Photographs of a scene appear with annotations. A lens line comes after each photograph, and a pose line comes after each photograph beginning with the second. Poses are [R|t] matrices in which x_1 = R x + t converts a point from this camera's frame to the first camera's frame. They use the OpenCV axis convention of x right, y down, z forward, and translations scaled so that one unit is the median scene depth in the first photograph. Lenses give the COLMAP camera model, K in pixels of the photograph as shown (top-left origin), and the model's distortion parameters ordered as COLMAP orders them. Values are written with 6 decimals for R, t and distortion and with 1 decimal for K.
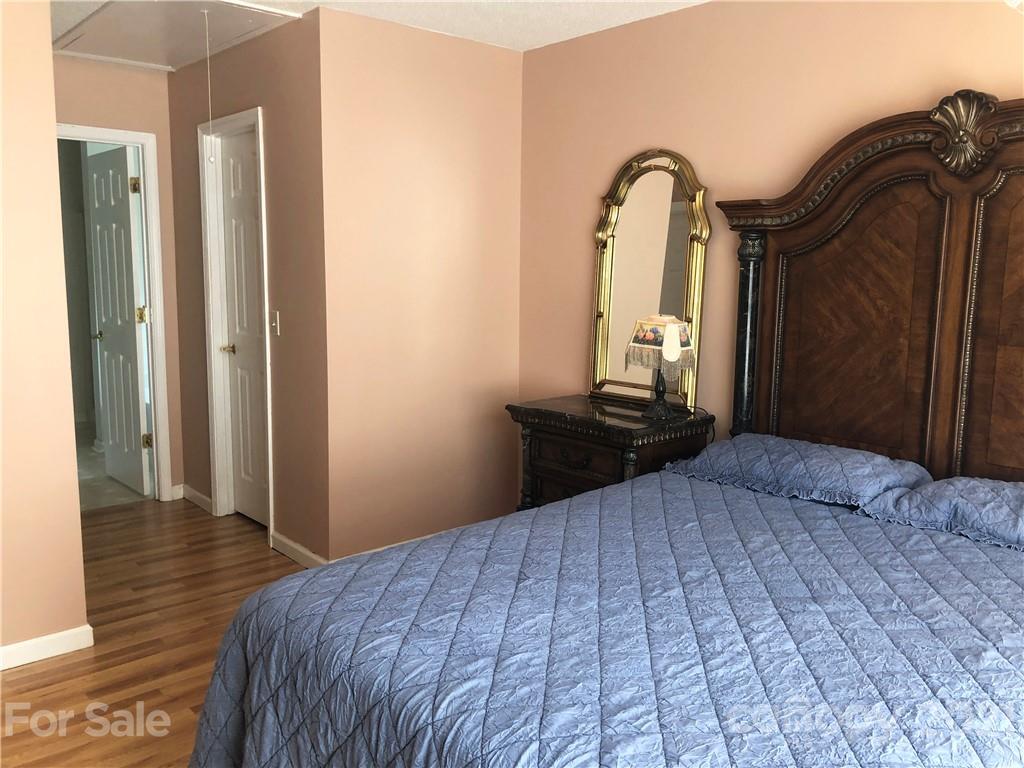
lens RADIAL K [[843.9, 0, 498.7], [0, 843.9, 377.7], [0, 0, 1]] dist [0.038732, -0.037524]
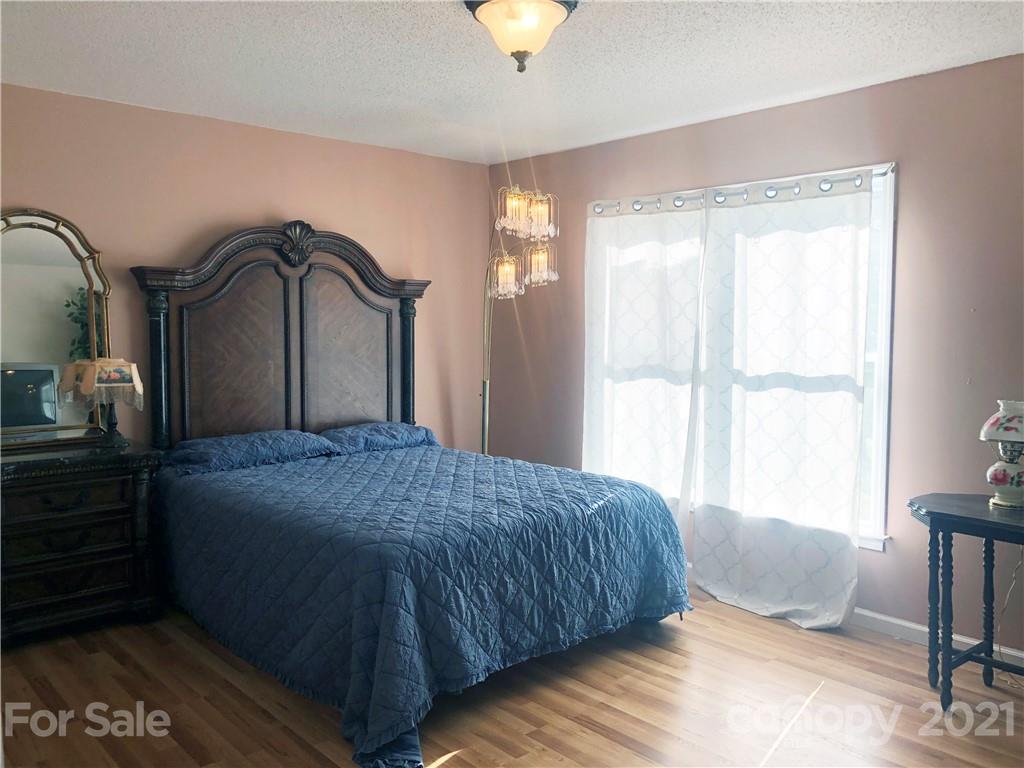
lens RADIAL K [[843.9, 0, 519.1], [0, 843.9, 378.1], [0, 0, 1]] dist [0.038732, -0.037524]
pose [[-0.009591, -0.068876, 0.997579, -1.091151], [0.135209, 0.988374, 0.069540, -0.057362], [-0.990771, 0.135548, -0.000166, 0.492778]]
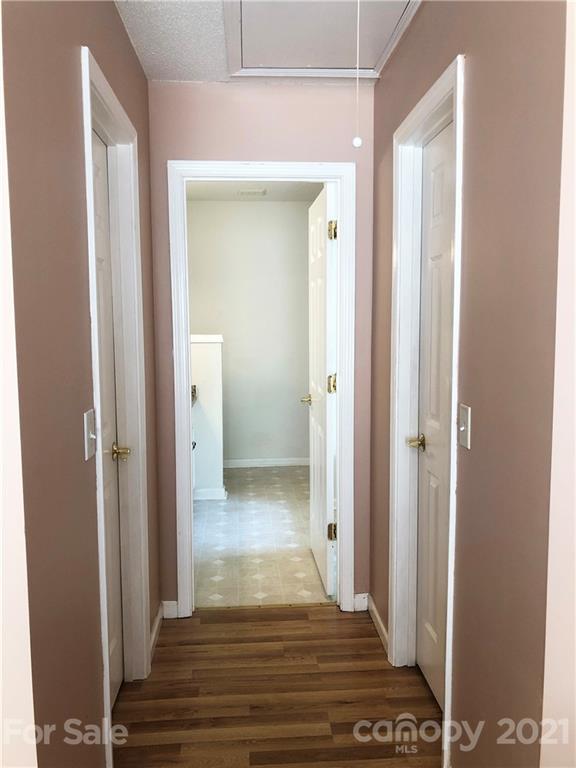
lens RADIAL K [[632.9, 0, 290.8], [0, 632.9, 382.6], [0, 0, 1]] dist [0.038732, -0.037524]
pose [[0.803354, 0.050893, -0.593322, -0.137090], [-0.066044, 0.997809, -0.003835, -0.114760], [0.591828, 0.042266, 0.804956, 0.773440]]
